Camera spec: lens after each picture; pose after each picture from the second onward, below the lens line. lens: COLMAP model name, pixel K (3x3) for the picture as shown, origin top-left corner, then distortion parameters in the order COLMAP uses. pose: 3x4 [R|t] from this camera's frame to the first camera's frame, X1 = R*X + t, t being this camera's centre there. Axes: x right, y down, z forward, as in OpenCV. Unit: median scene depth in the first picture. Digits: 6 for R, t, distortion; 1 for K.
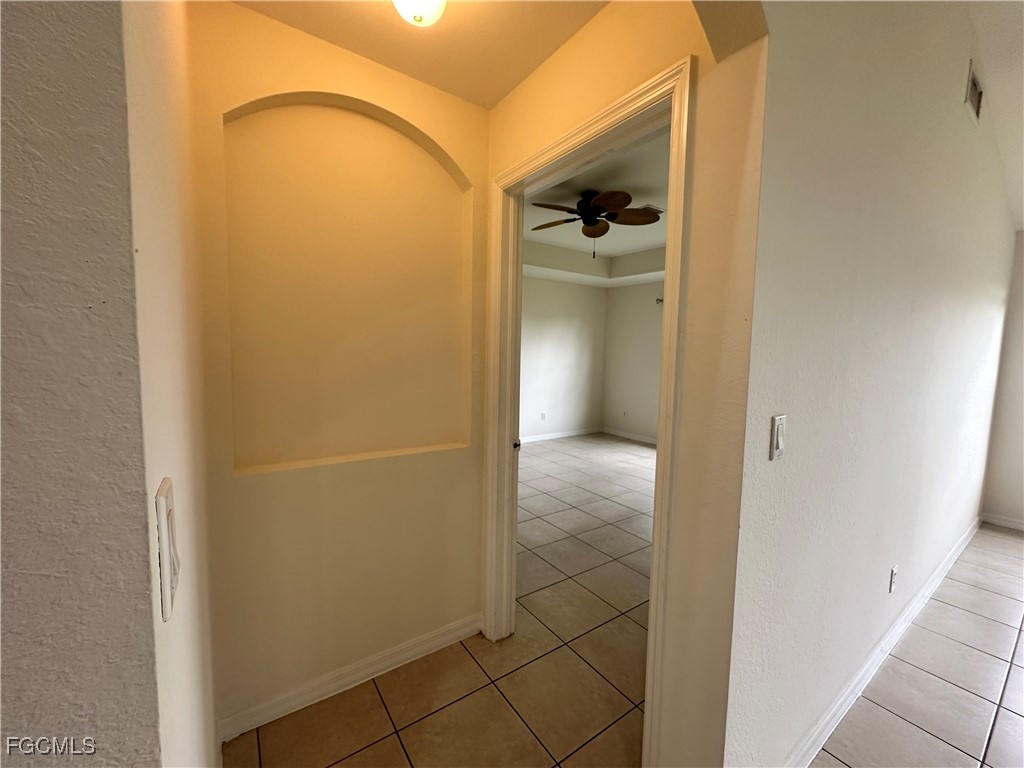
lens RADIAL K [[408.9, 0, 504.9], [0, 408.9, 388.9], [0, 0, 1]] dist [0.010695, 0.000301]
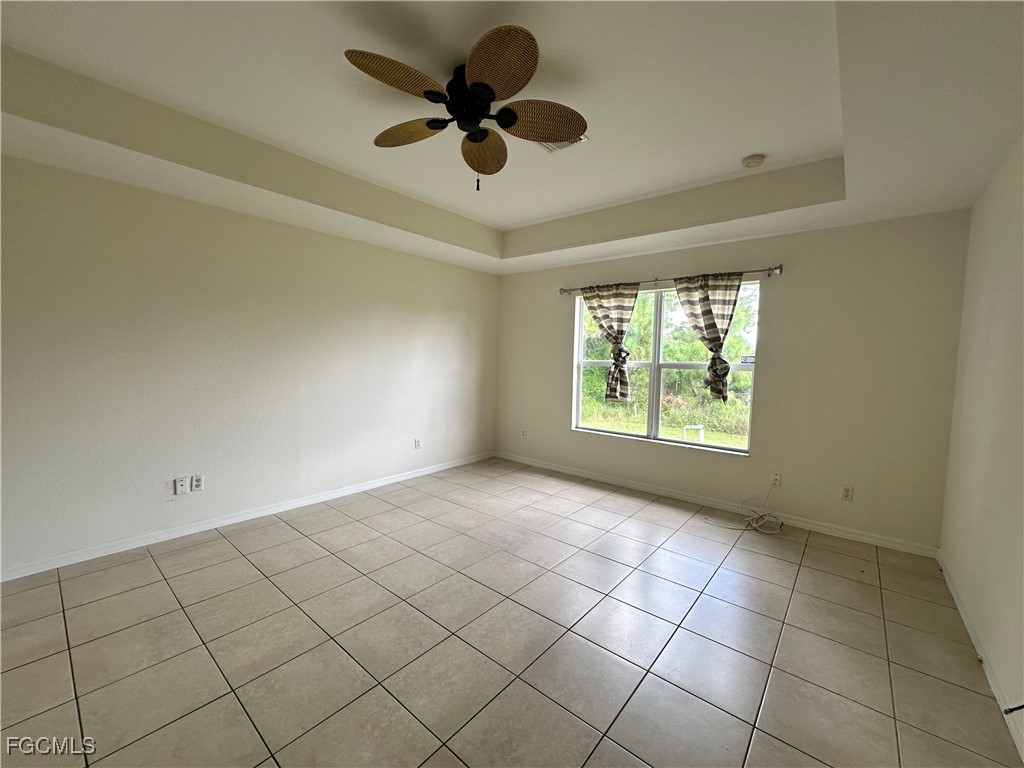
lens RADIAL K [[408.9, 0, 513.4], [0, 408.9, 388.0], [0, 0, 1]] dist [0.010695, 0.000301]
pose [[0.960377, -0.017649, 0.278146, 0.067071], [0.021799, 0.999692, -0.011835, -0.022983], [-0.277851, 0.017429, 0.960466, 0.295755]]
